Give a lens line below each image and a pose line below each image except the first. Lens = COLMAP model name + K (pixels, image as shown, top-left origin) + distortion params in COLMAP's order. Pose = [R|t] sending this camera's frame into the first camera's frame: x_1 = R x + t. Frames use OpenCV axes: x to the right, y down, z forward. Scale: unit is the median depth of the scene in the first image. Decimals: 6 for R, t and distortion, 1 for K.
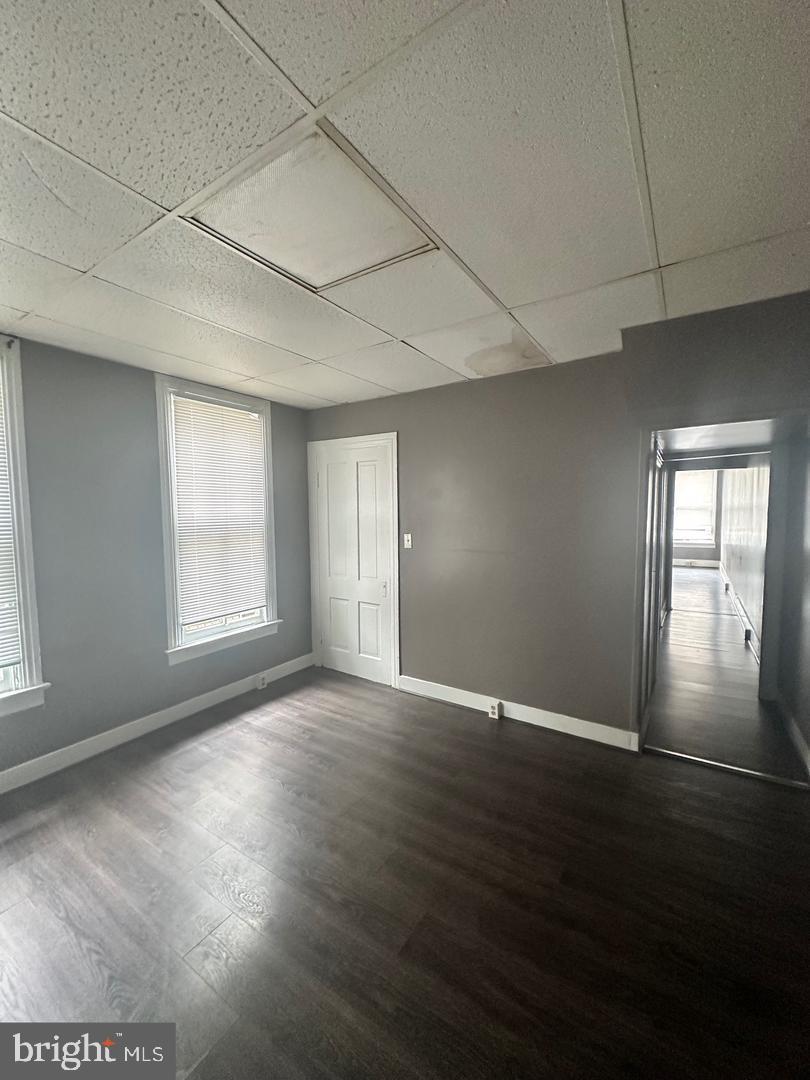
lens RADIAL K [[433.9, 0, 405.5], [0, 433.9, 541.1], [0, 0, 1]] dist [0.001406, 0.000029]
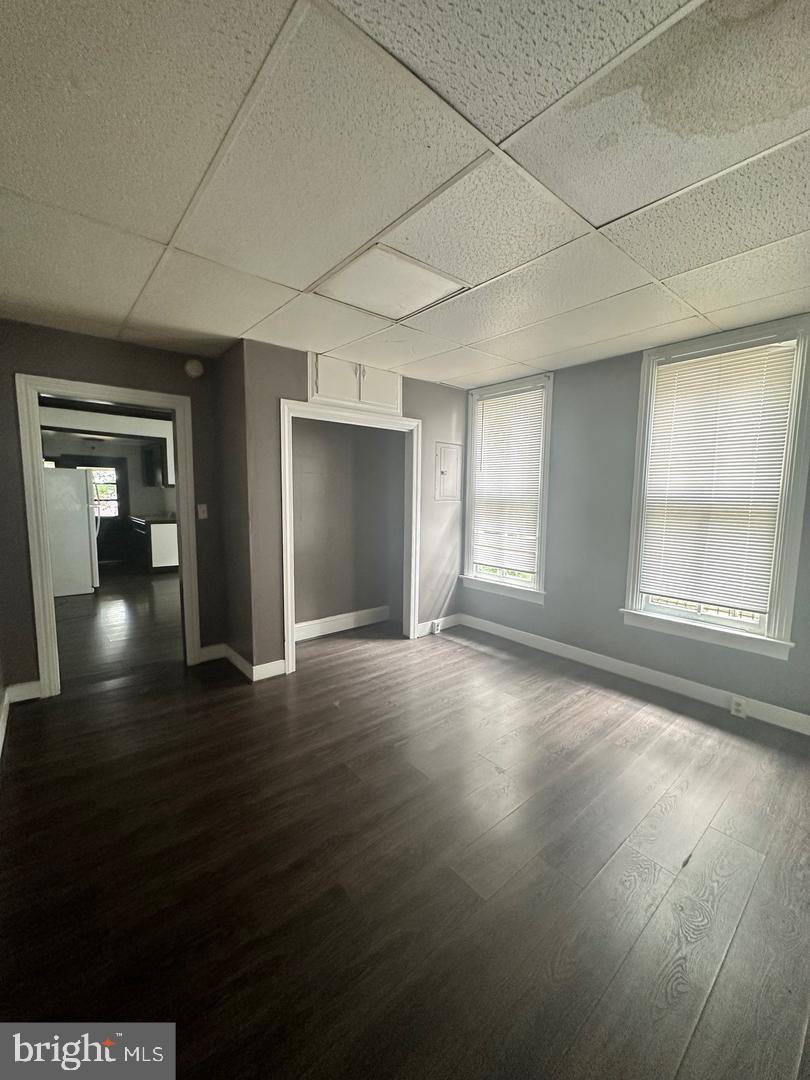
lens RADIAL K [[433.9, 0, 405.5], [0, 433.9, 538.1], [0, 0, 1]] dist [0.001406, 0.000029]
pose [[-0.281948, 0.104339, -0.953739, 0.622014], [-0.078936, 0.988176, 0.131442, -0.024442], [0.956177, 0.112344, -0.270379, 0.735078]]
